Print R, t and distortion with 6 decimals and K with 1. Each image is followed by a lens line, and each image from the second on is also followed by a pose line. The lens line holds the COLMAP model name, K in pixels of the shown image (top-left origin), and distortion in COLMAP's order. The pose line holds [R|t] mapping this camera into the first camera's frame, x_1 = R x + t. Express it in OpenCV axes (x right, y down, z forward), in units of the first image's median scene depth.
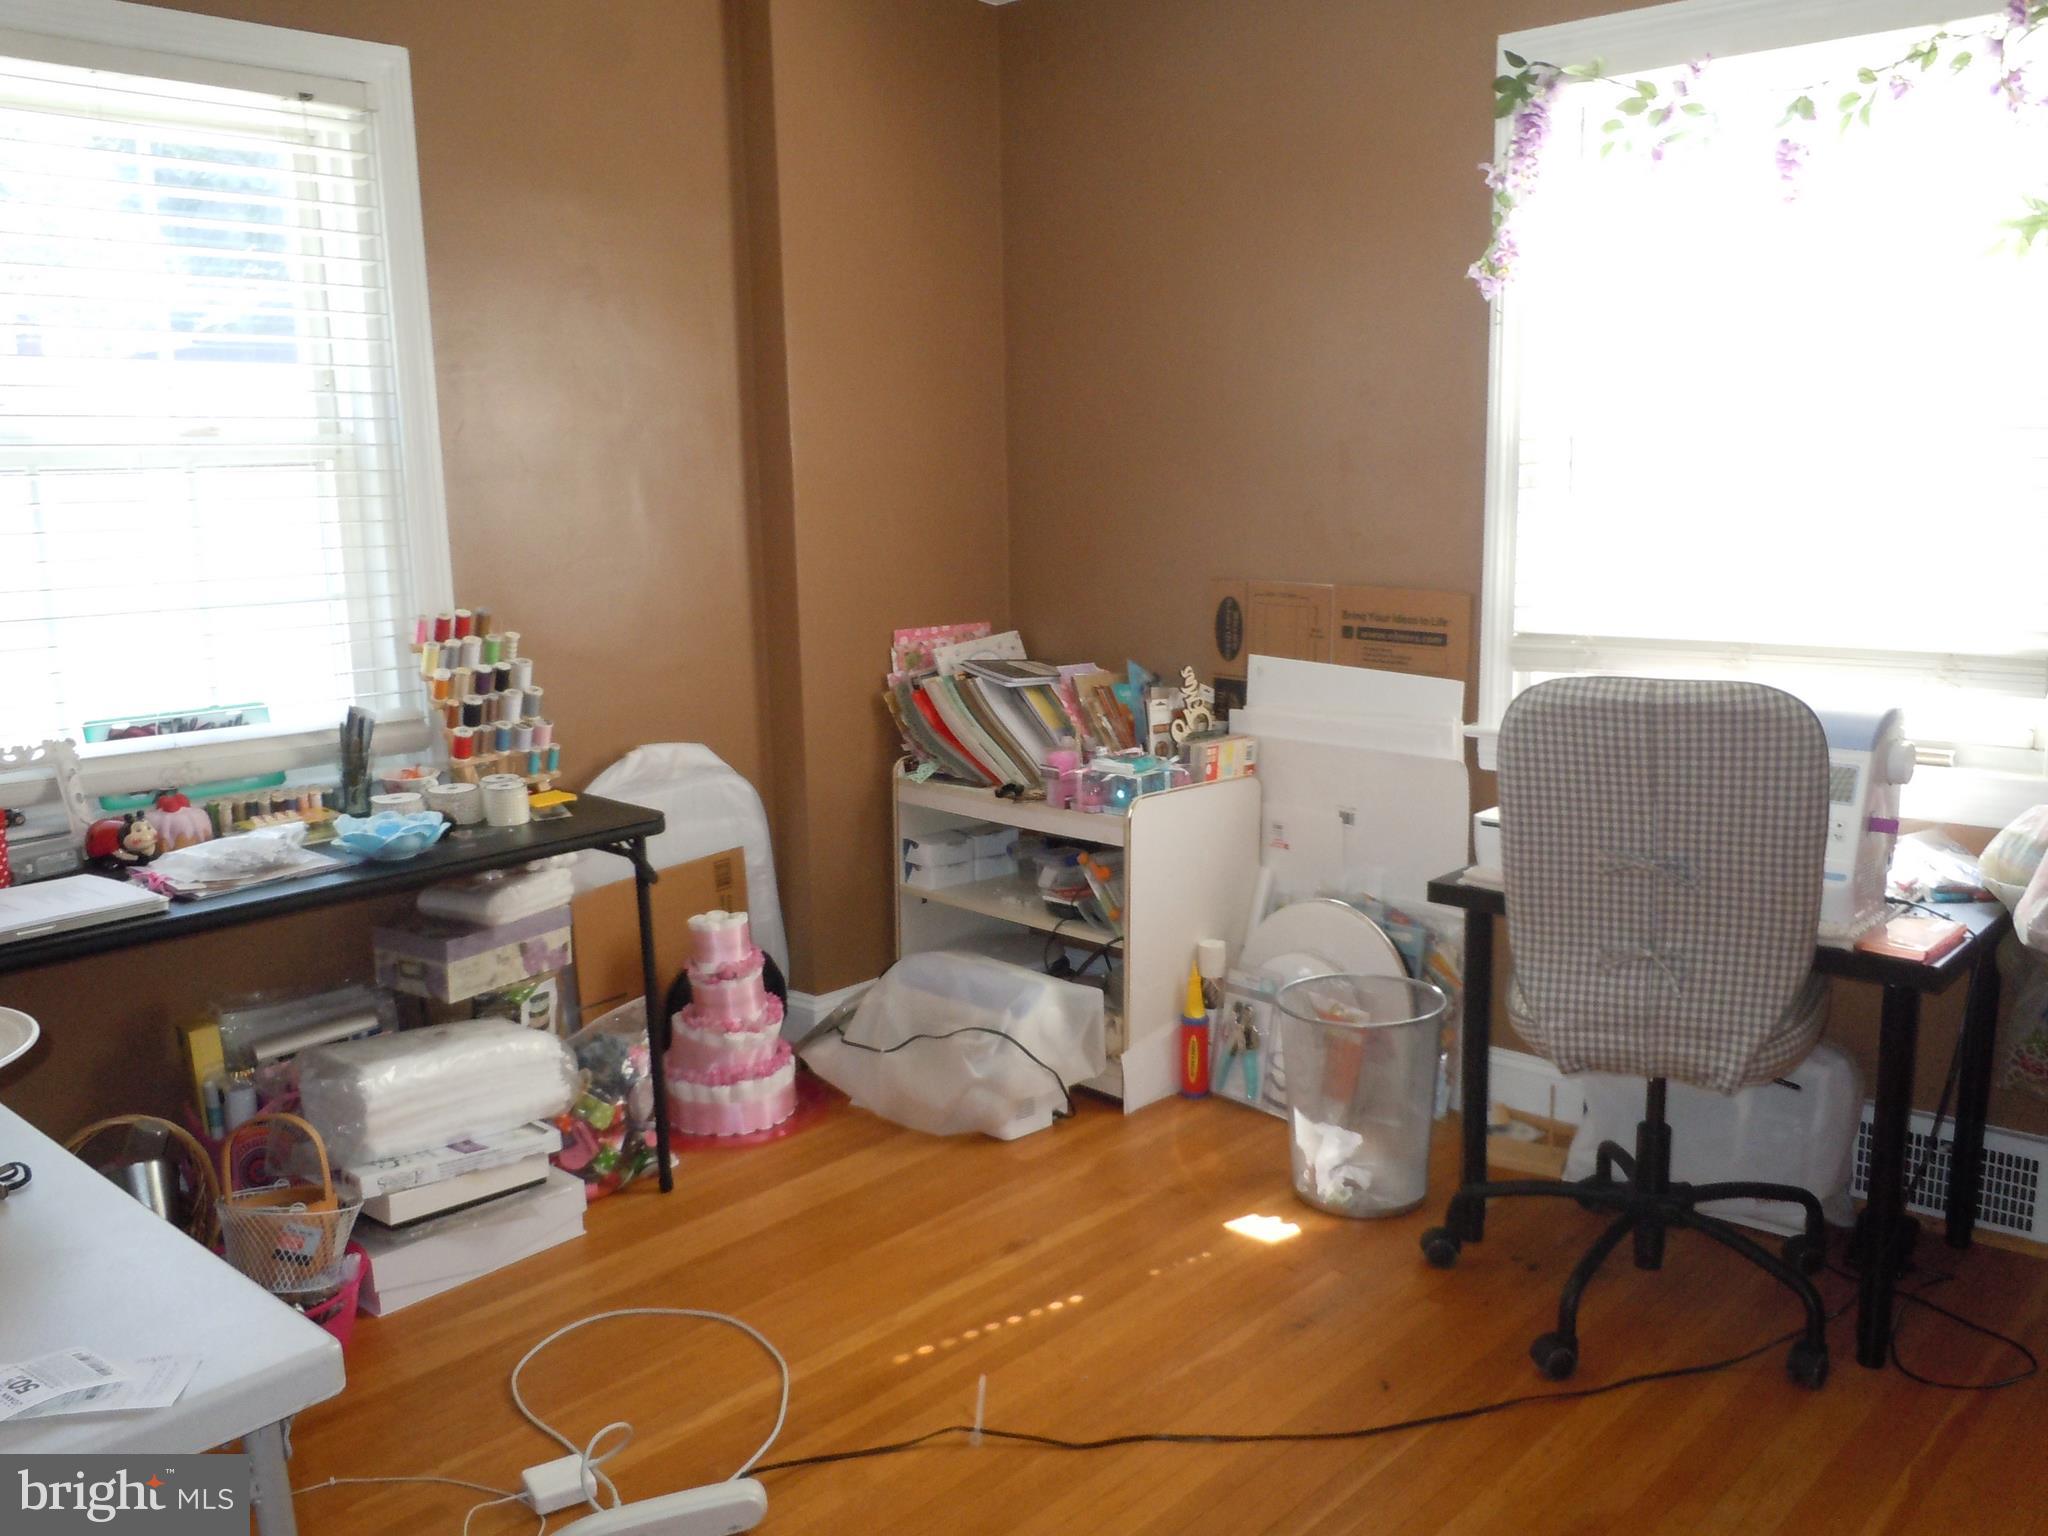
lens RADIAL K [[1716.2, 0, 1013.0], [0, 1716.2, 765.3], [0, 0, 1]] dist [0.019668, -0.074501]
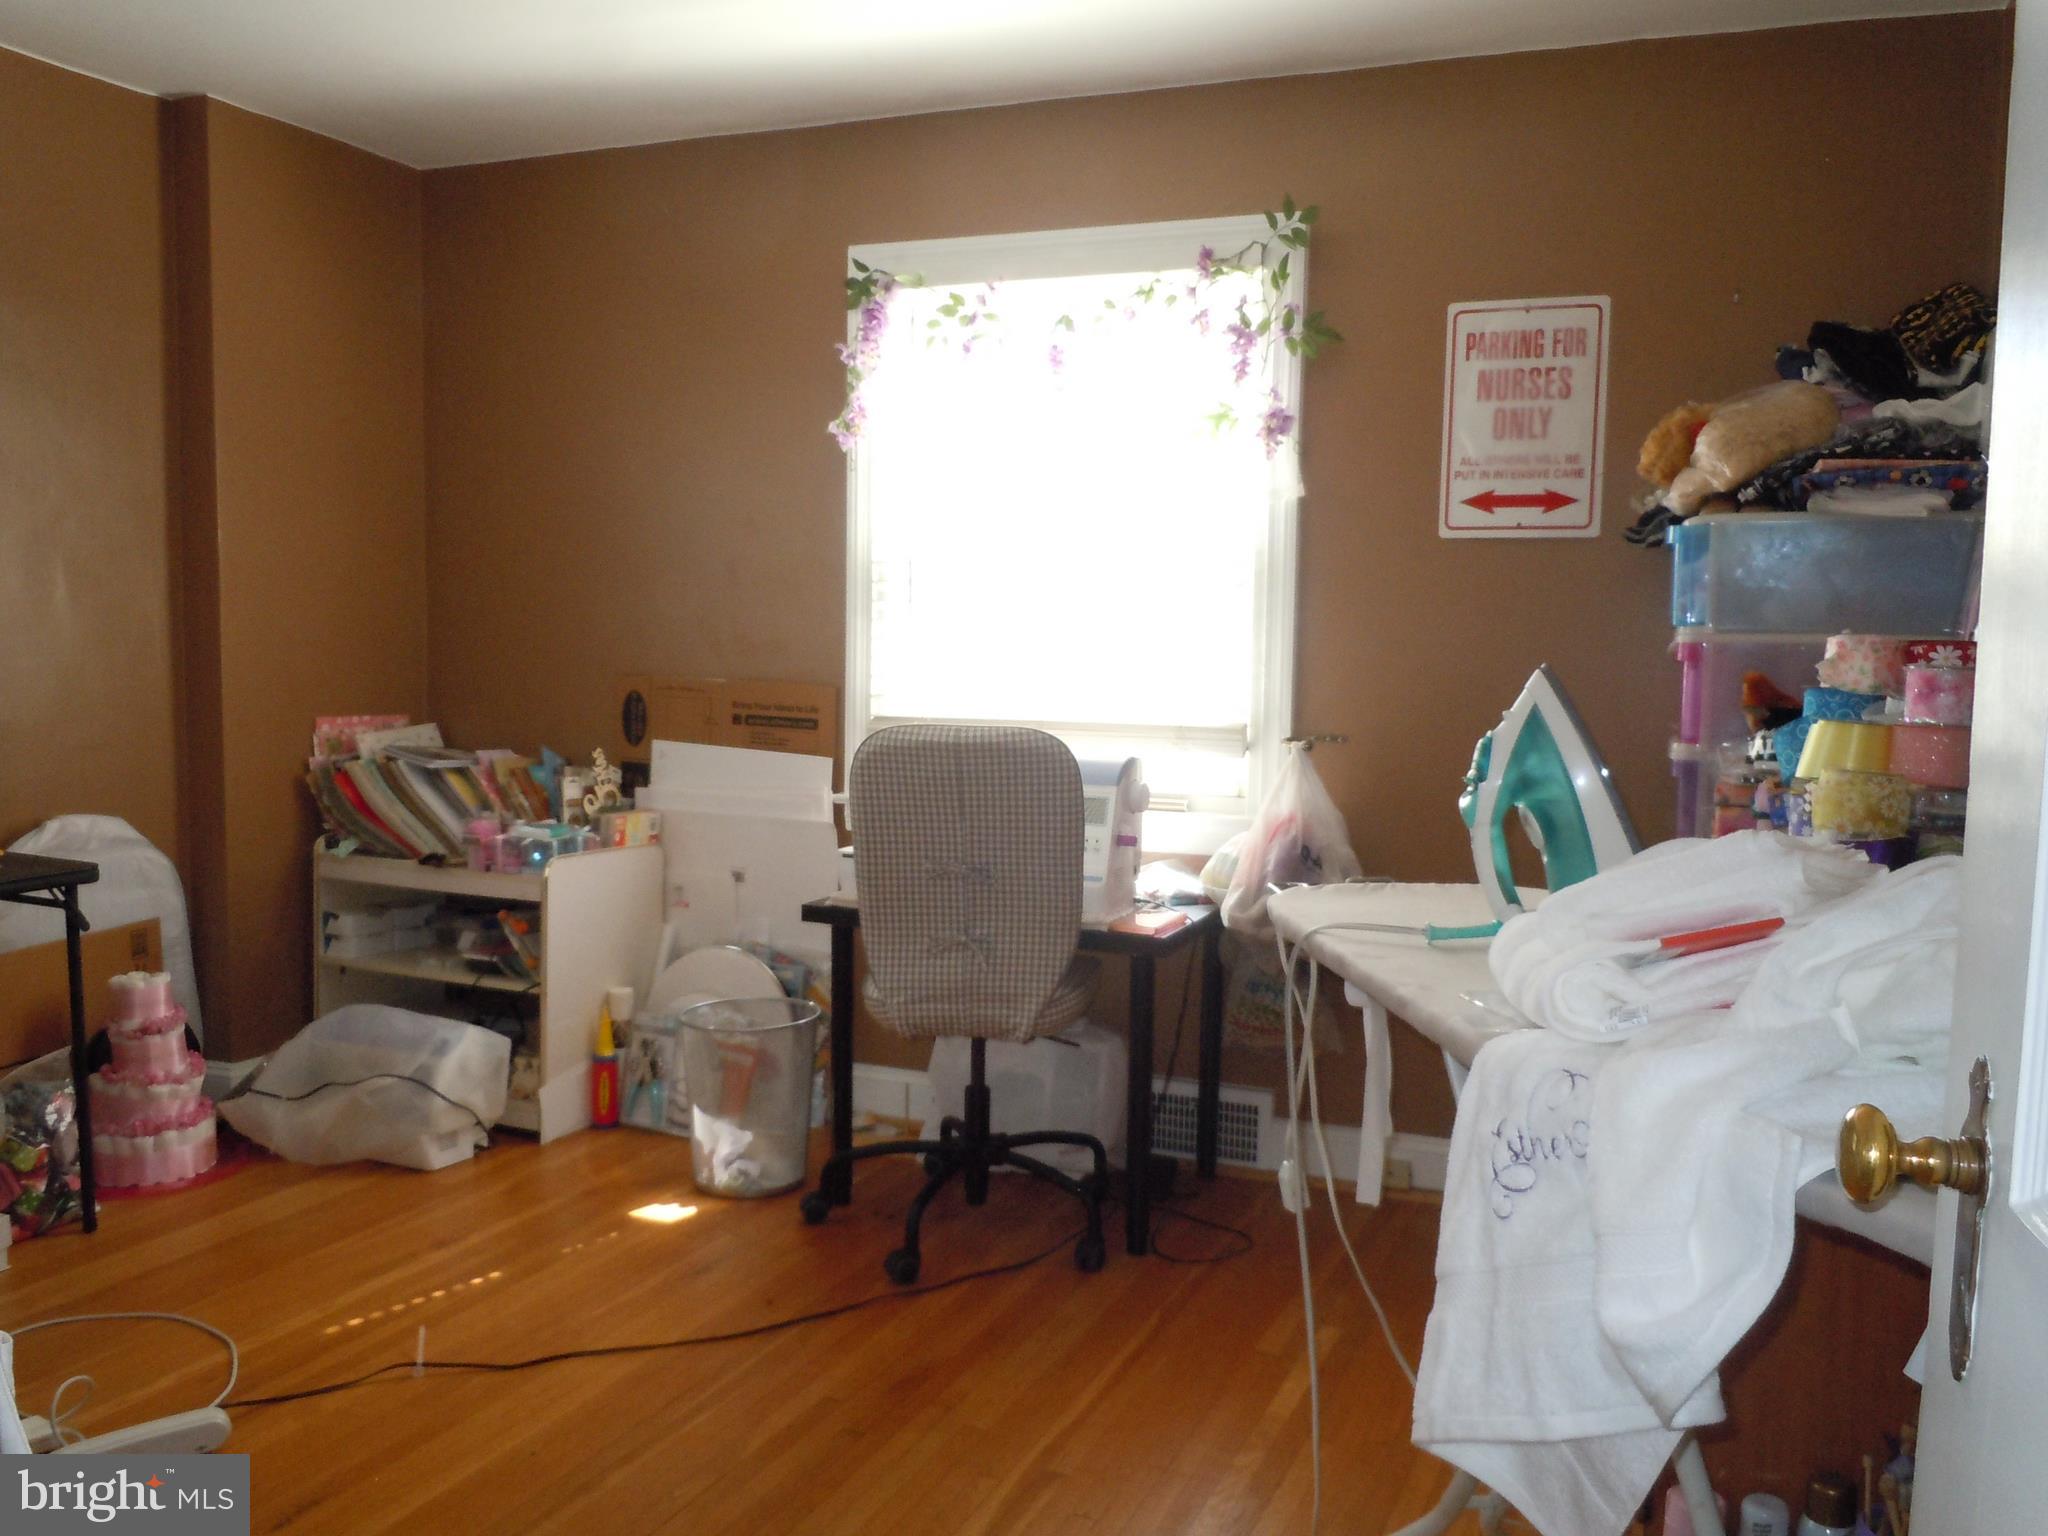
lens RADIAL K [[1716.2, 0, 1042.1], [0, 1716.2, 755.5], [0, 0, 1]] dist [0.019668, -0.074501]
pose [[0.935446, 0.007689, 0.353385, -0.031064], [0.027361, 0.995188, -0.094083, 0.076013], [-0.352408, 0.097678, 0.930735, -0.204477]]
